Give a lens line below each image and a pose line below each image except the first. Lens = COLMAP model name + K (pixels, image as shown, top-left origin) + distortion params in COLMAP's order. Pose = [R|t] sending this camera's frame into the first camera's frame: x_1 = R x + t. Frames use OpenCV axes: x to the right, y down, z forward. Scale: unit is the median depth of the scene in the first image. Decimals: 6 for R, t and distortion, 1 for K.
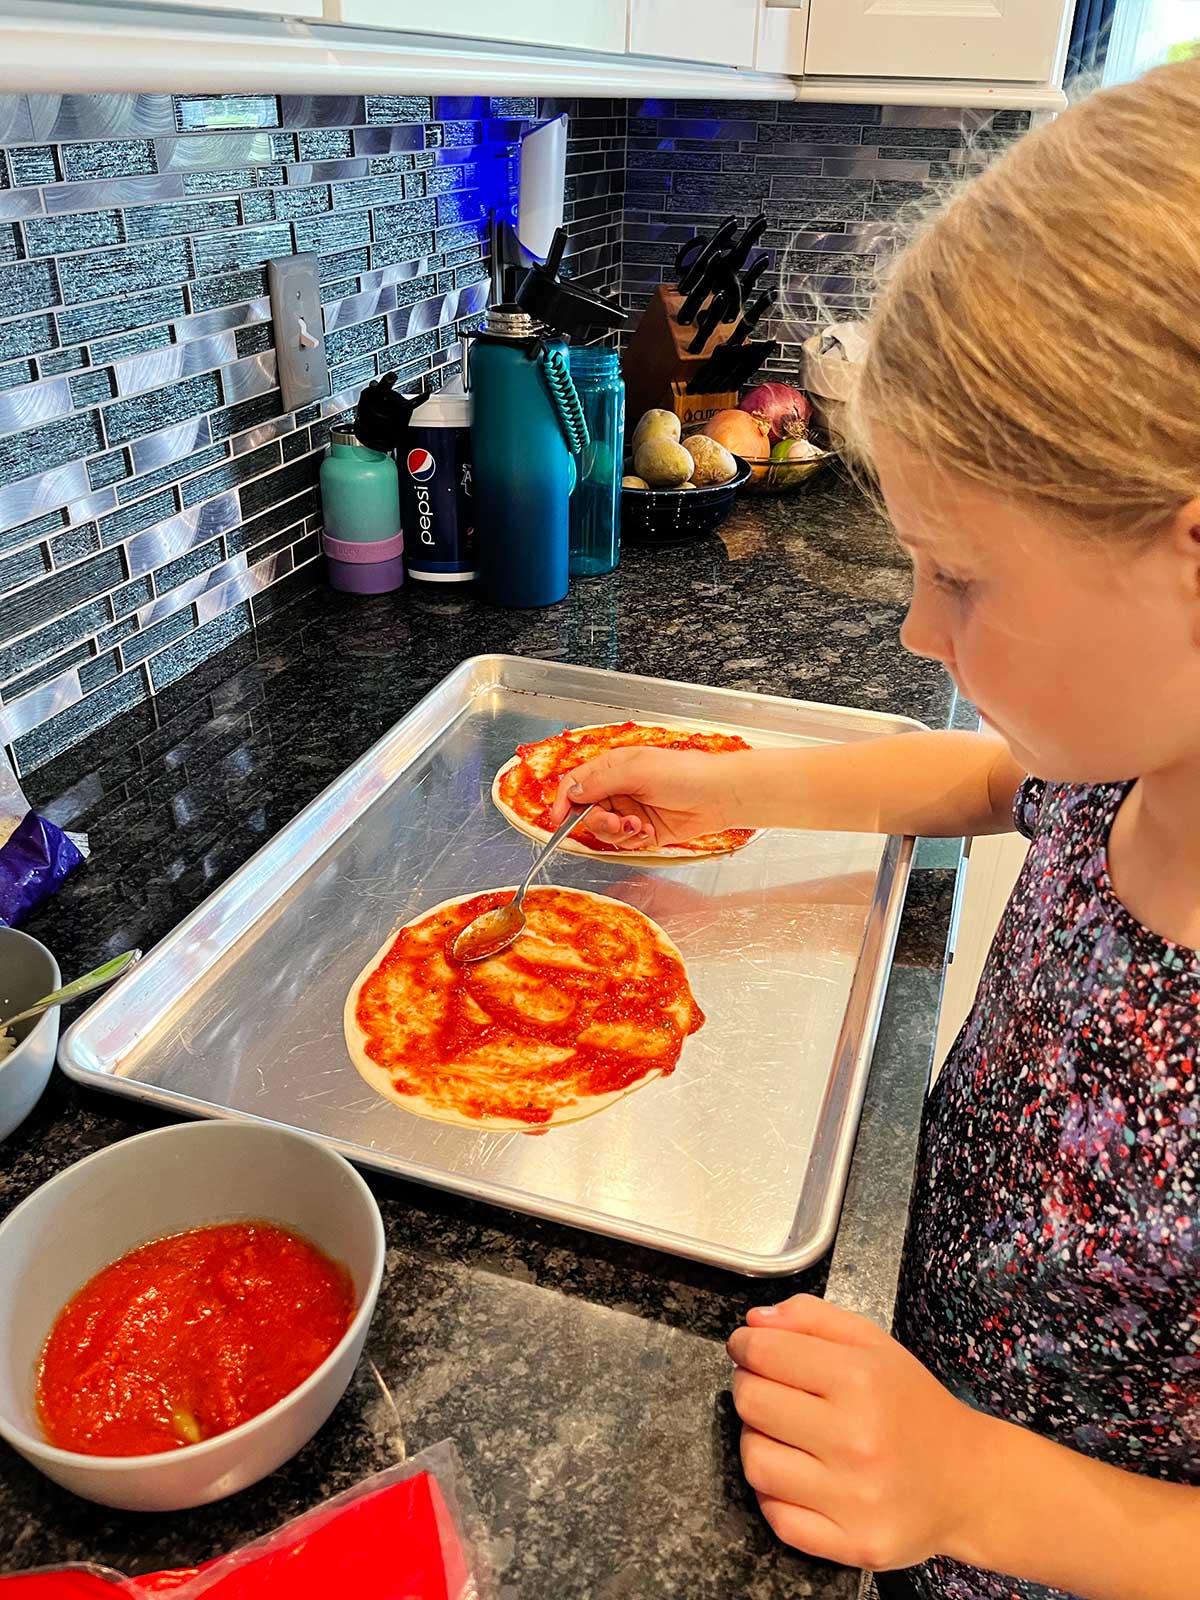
lens RADIAL K [[1234.2, 0, 600.0], [0, 1234.2, 800.0], [0, 0, 1]] dist [0.018995, -0.004743]
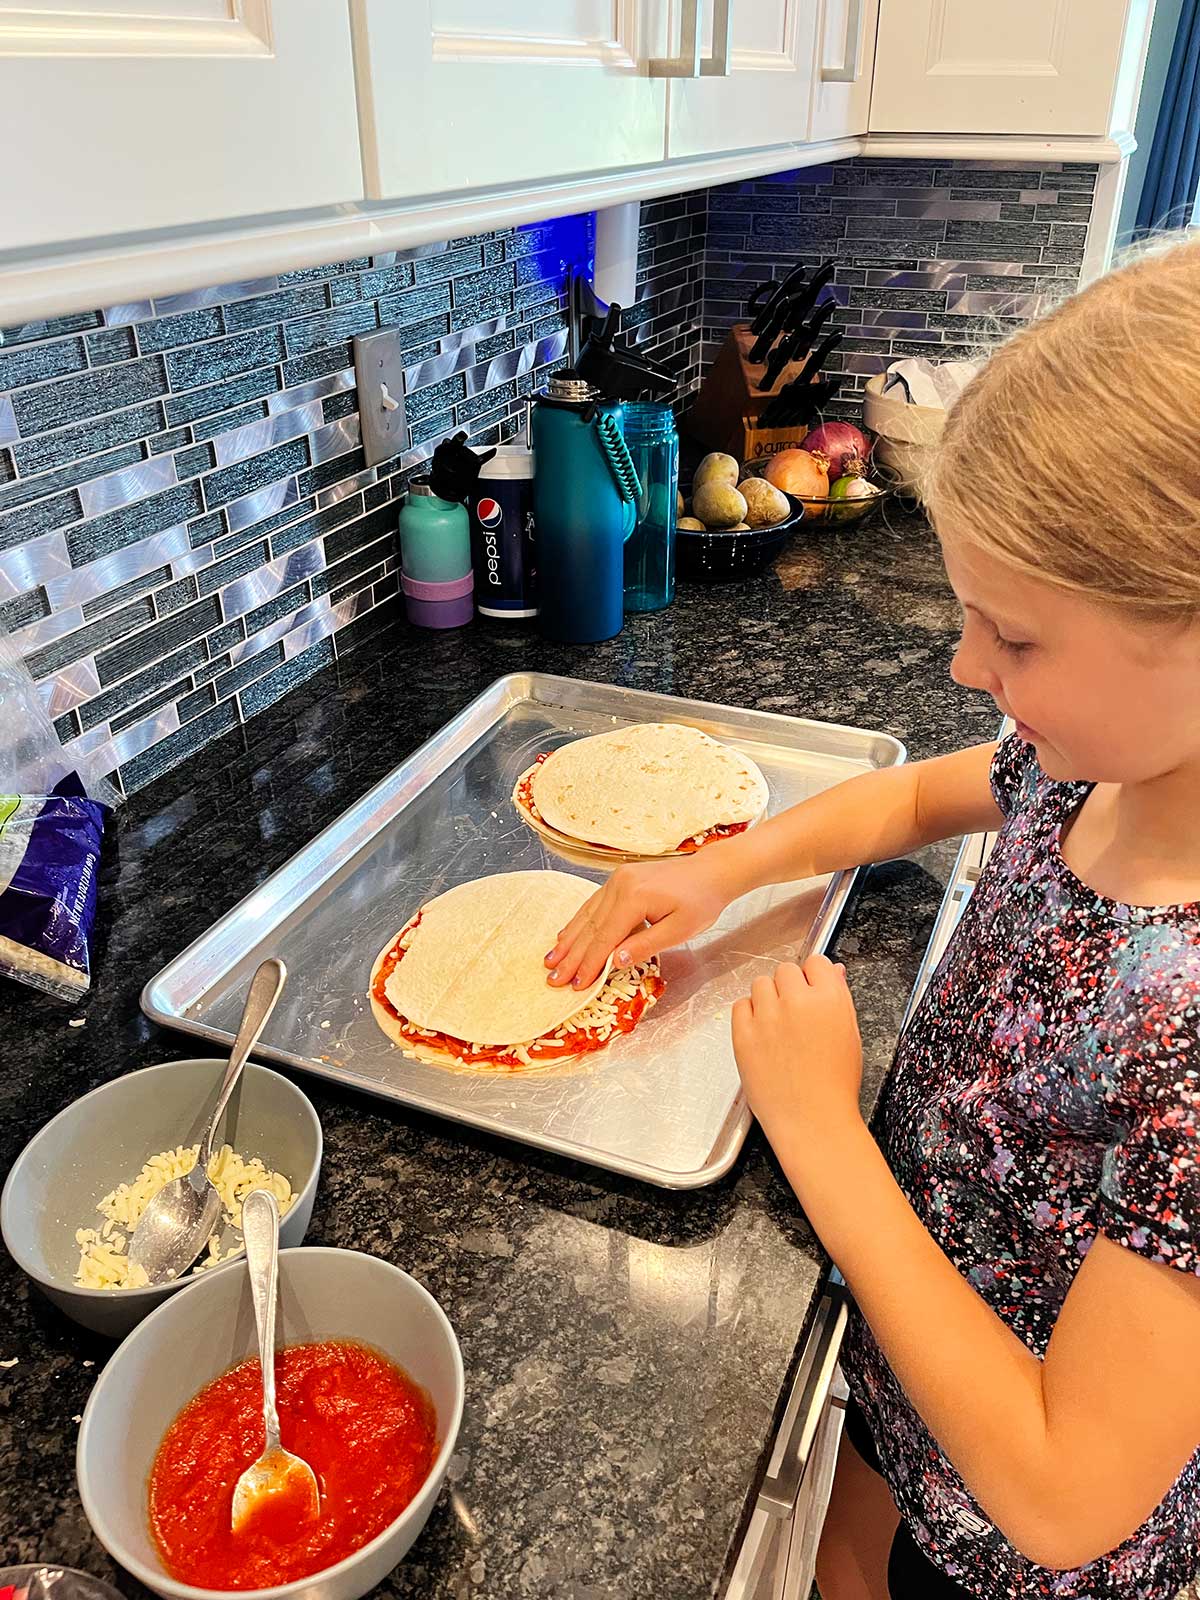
lens RADIAL K [[1236.3, 0, 606.7], [0, 1236.3, 781.6], [0, 0, 1]] dist [0.025762, -0.005720]
pose [[0.996166, 0.022739, -0.084475, 0.063015], [-0.023411, 0.999702, -0.006970, -0.029411], [0.084292, 0.008921, 0.996401, -0.093538]]
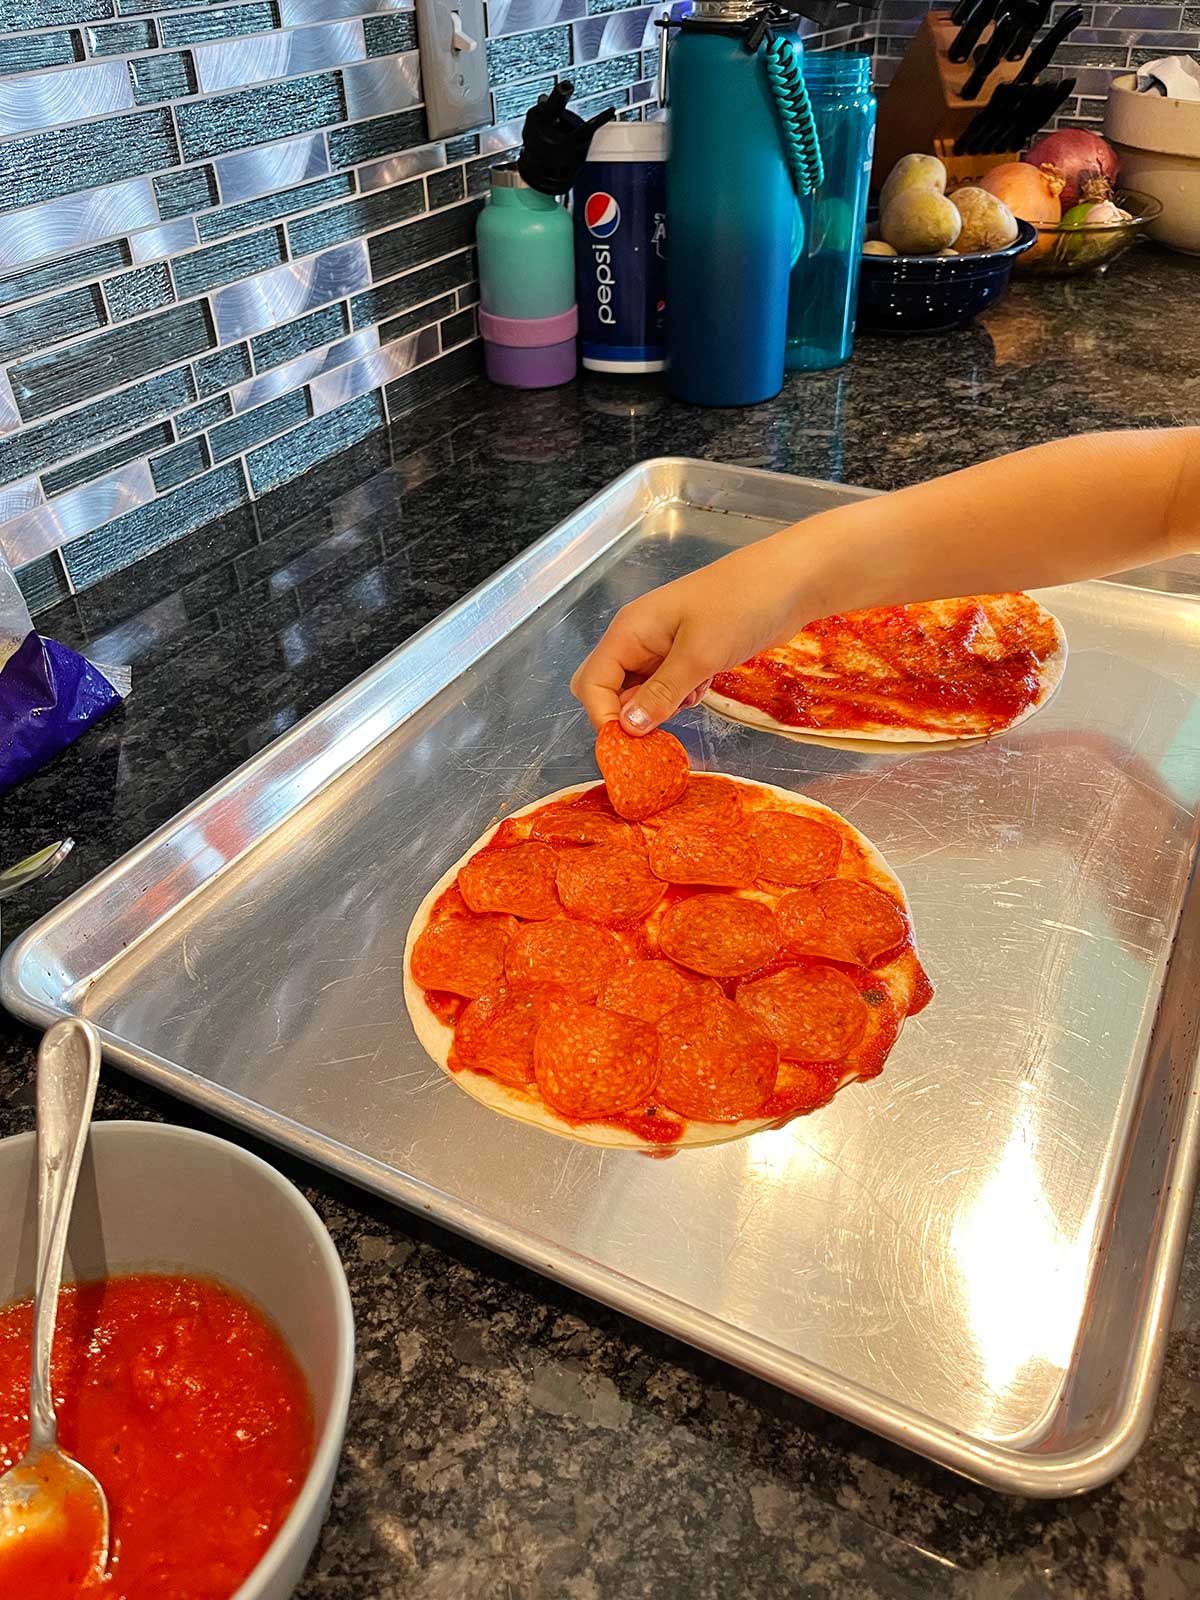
lens RADIAL K [[1237.8, 0, 594.4], [0, 1237.8, 810.1], [0, 0, 1]] dist [0.053383, -0.092284]
pose [[0.983872, 0.066911, -0.165890, 0.006635], [-0.046816, 0.991399, 0.122213, 0.005651], [0.172641, -0.112476, 0.978542, 0.206281]]
